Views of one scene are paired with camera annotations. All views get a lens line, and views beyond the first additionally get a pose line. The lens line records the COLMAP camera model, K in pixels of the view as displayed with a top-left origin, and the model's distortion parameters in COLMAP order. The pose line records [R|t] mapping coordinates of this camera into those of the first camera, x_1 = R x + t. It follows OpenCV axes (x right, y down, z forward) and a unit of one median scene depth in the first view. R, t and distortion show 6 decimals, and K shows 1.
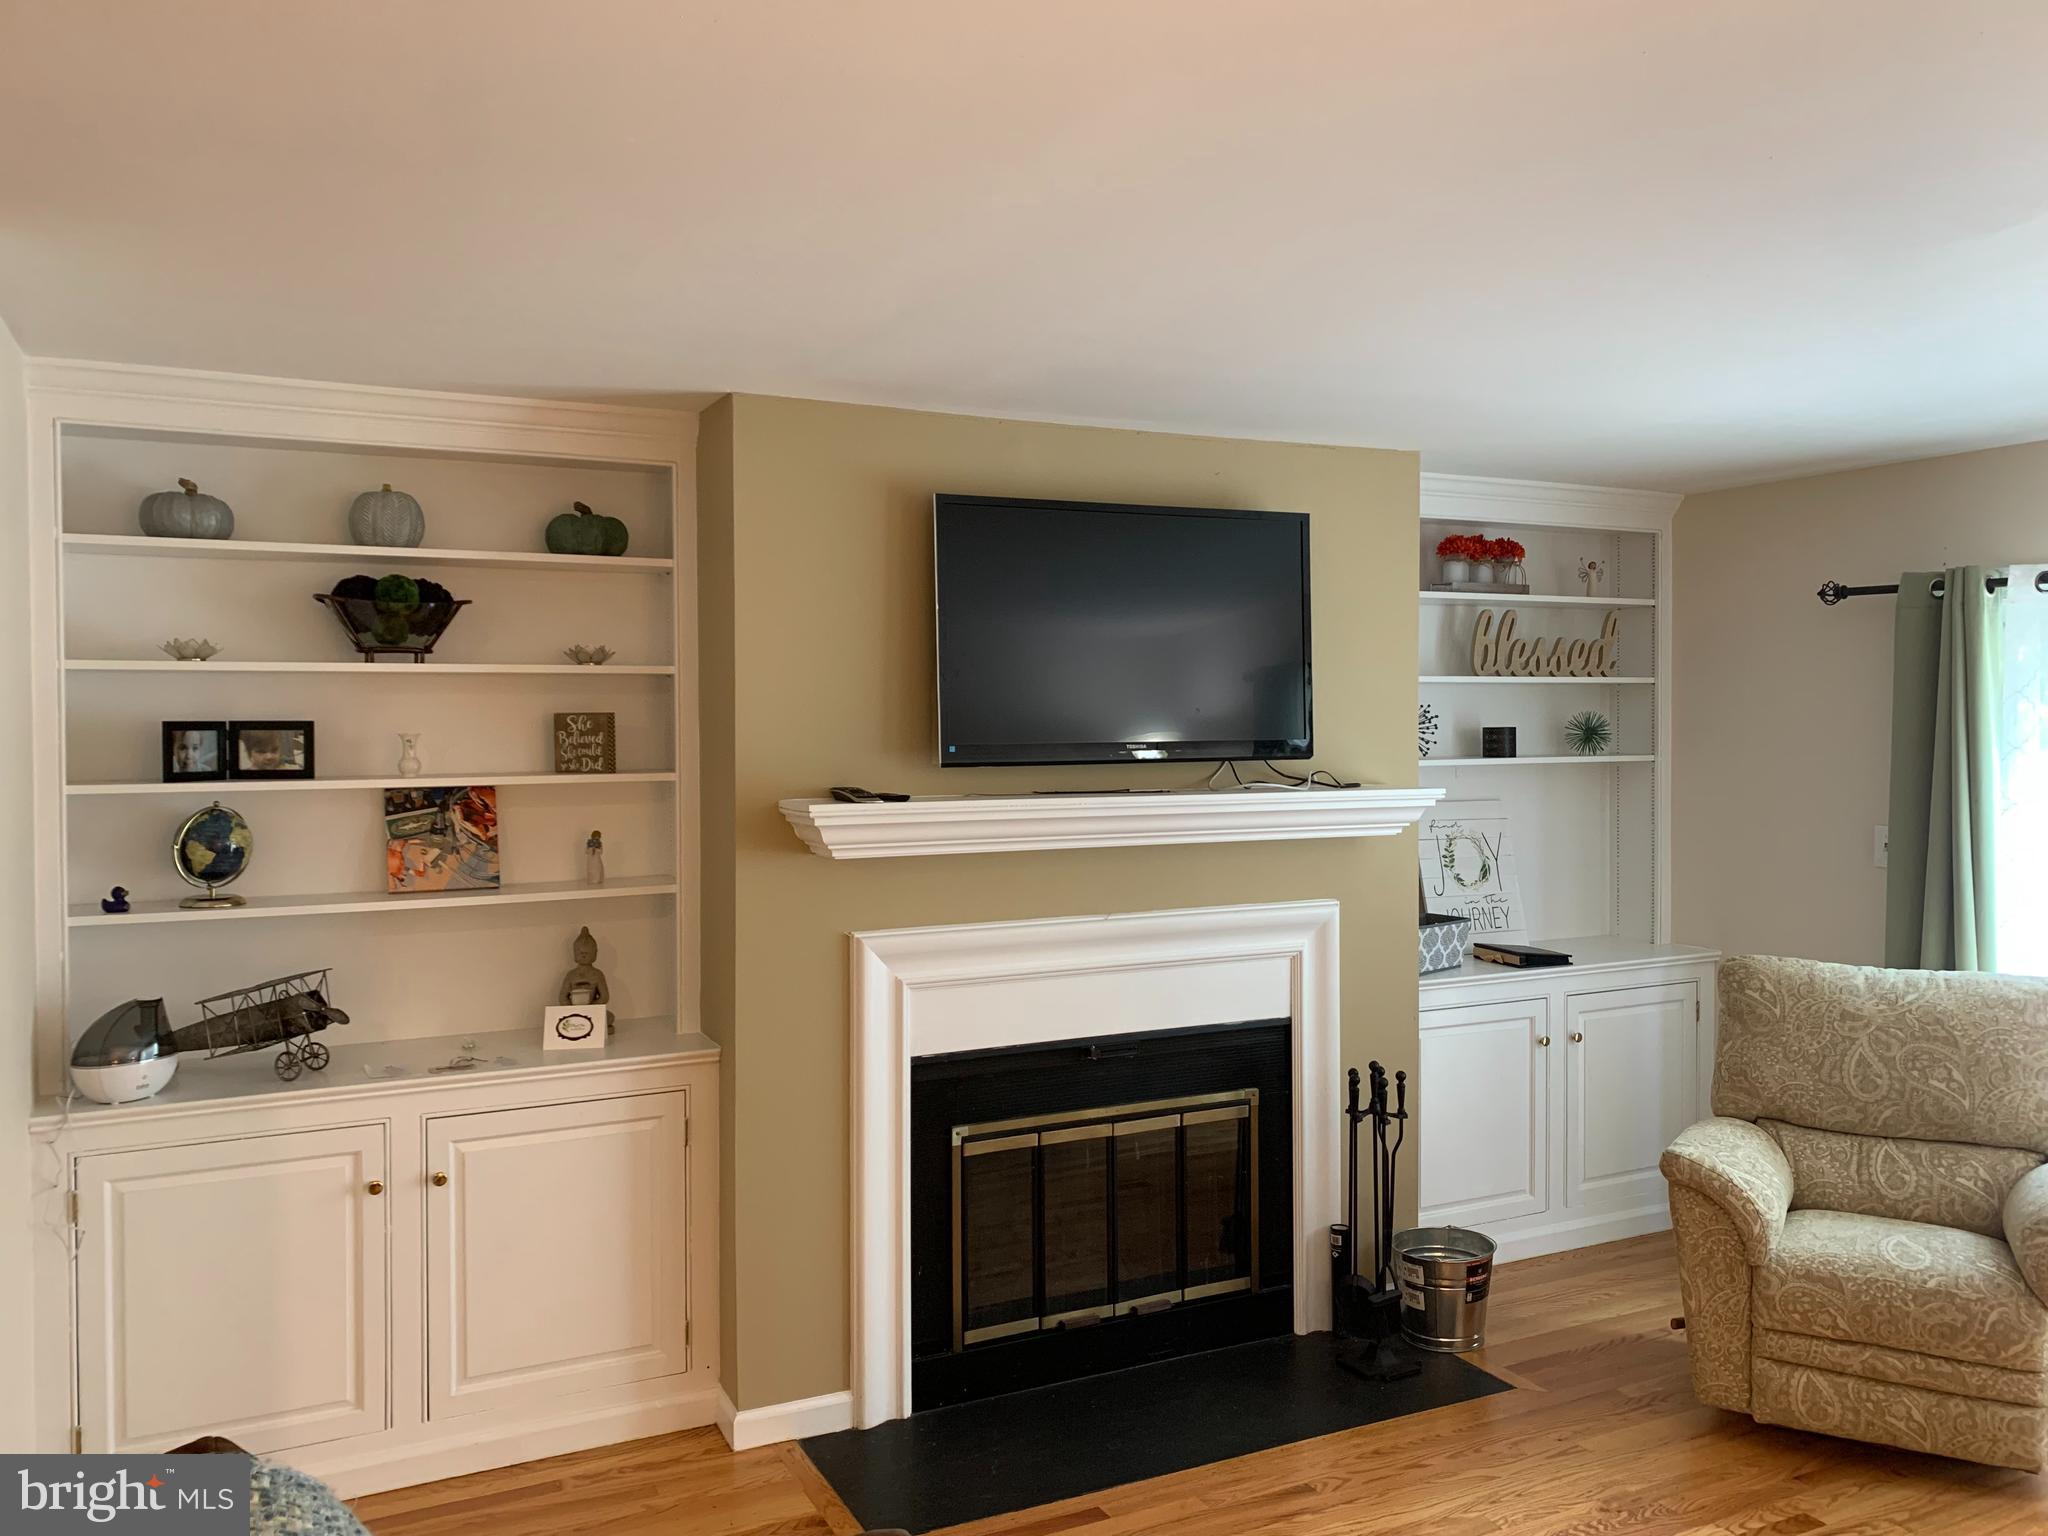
lens RADIAL K [[1567.6, 0, 1035.3], [0, 1567.6, 765.5], [0, 0, 1]] dist [0.061633, -0.069558]
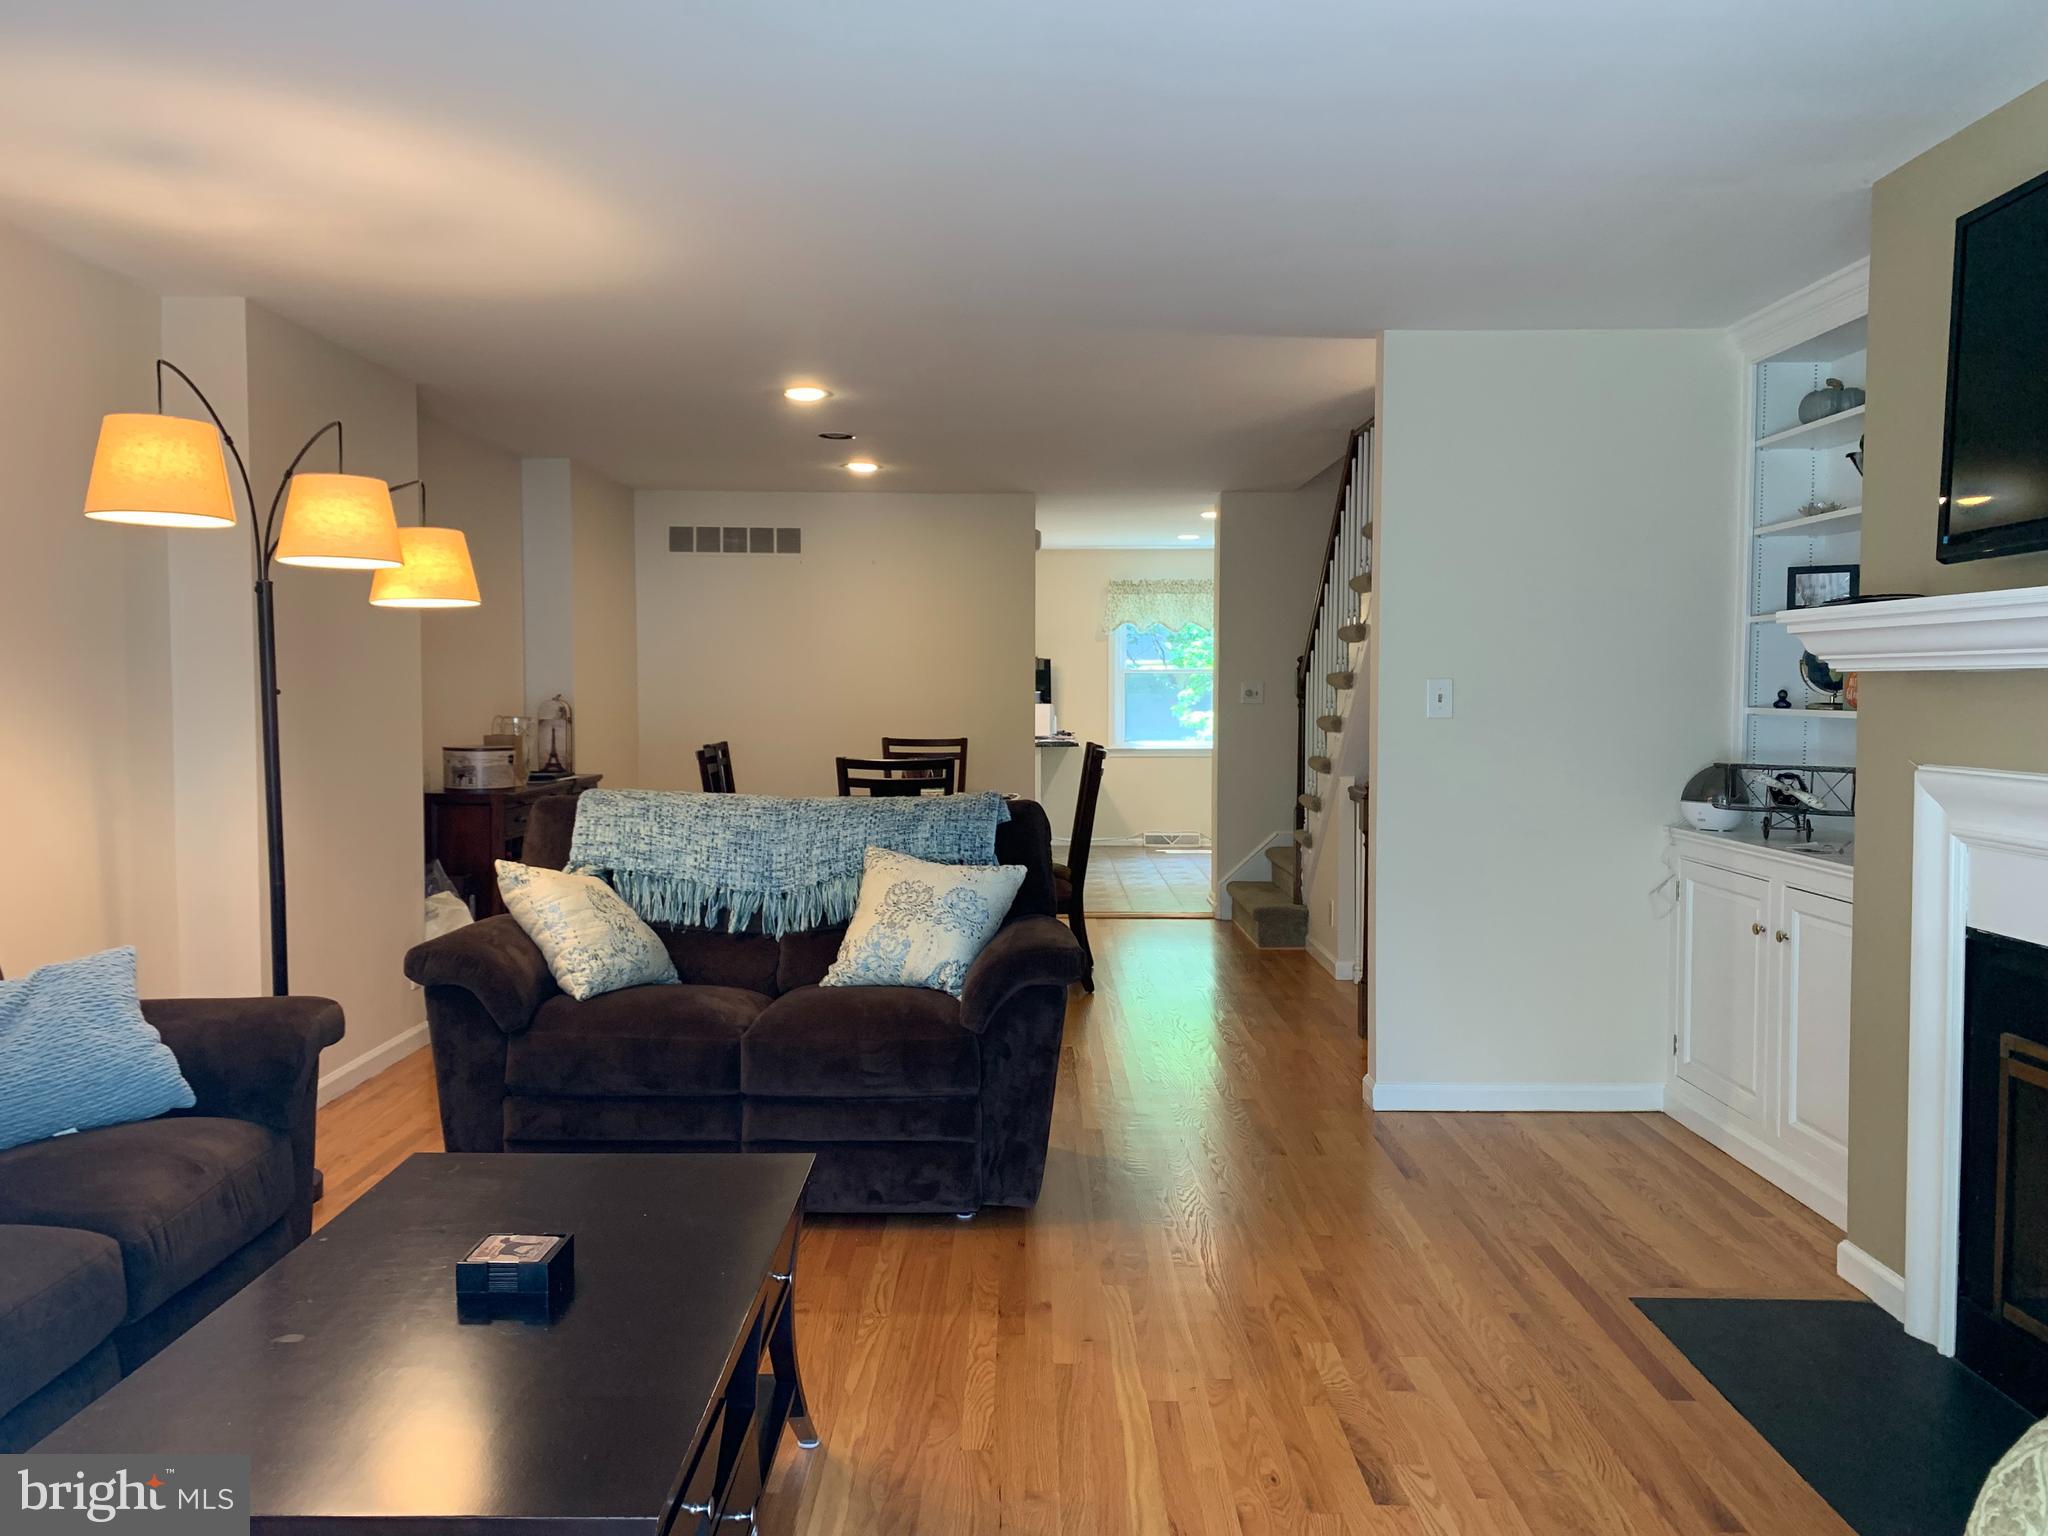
lens RADIAL K [[1580.7, 0, 1024.0], [0, 1580.7, 768.0], [0, 0, 1]] dist [-0.002435, -0.007821]
pose [[-0.437468, 0.051239, -0.897773, 0.845708], [-0.020473, 0.997549, 0.066910, 0.058853], [0.899001, 0.047651, -0.435346, 0.897926]]
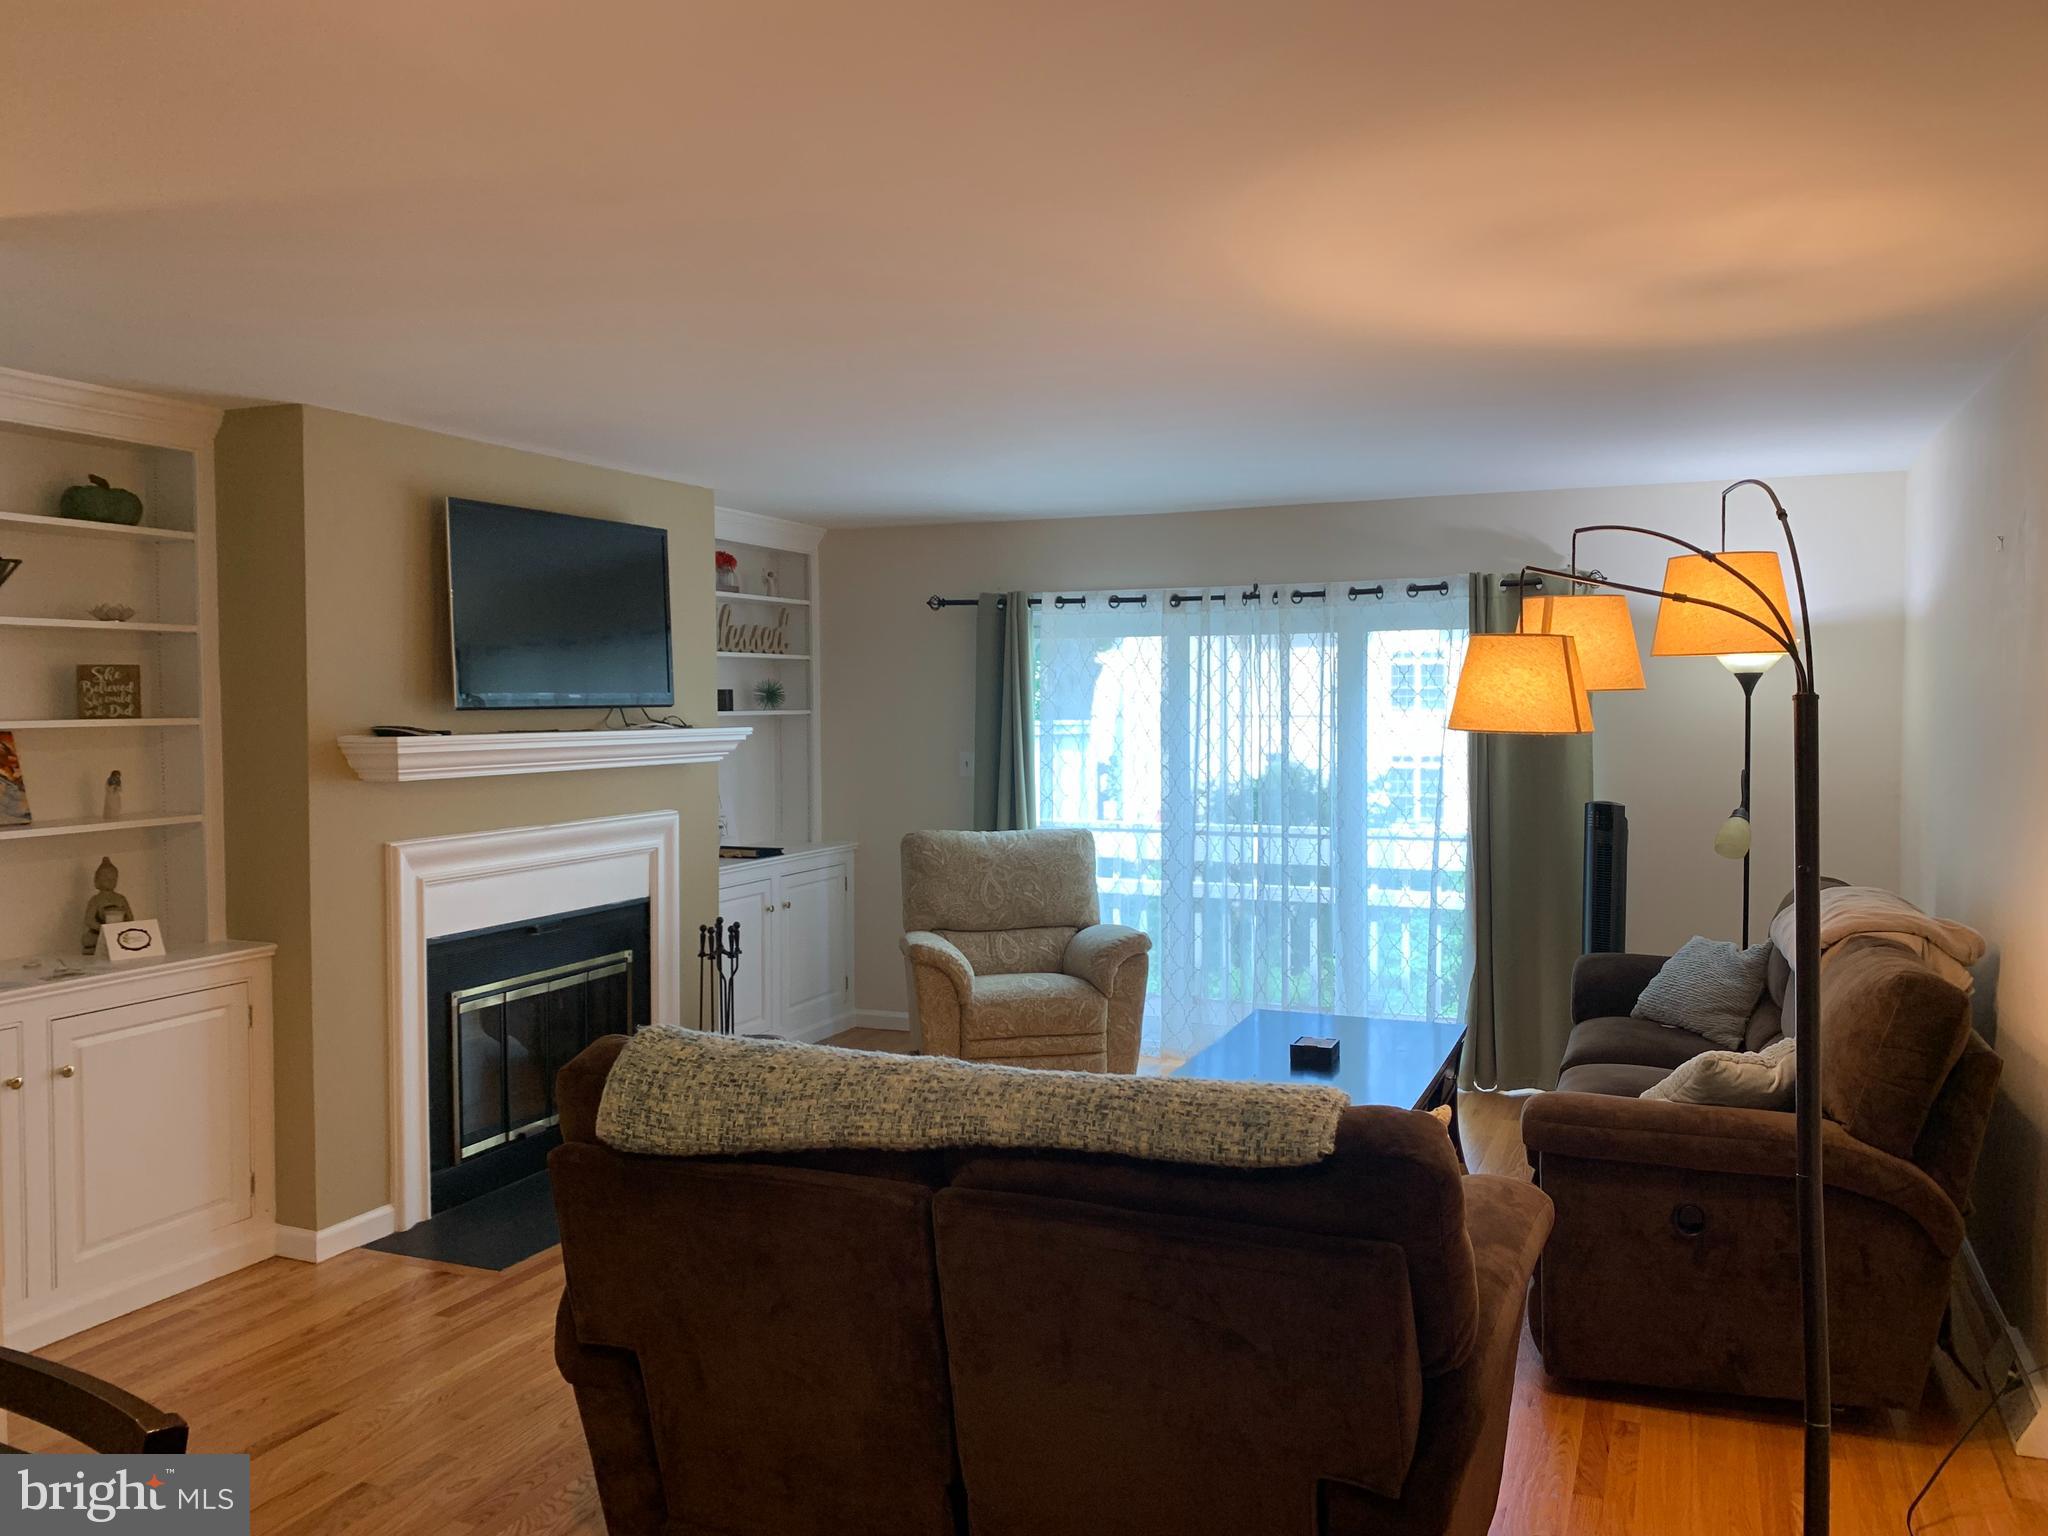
lens RADIAL K [[1545.1, 0, 1024.0], [0, 1545.1, 768.0], [0, 0, 1]] dist [0.052433, 0.001809]
pose [[0.764281, -0.029172, 0.644224, -0.510168], [0.021823, 0.999574, 0.019373, 0.032492], [-0.644515, -0.000748, 0.764592, -0.274373]]
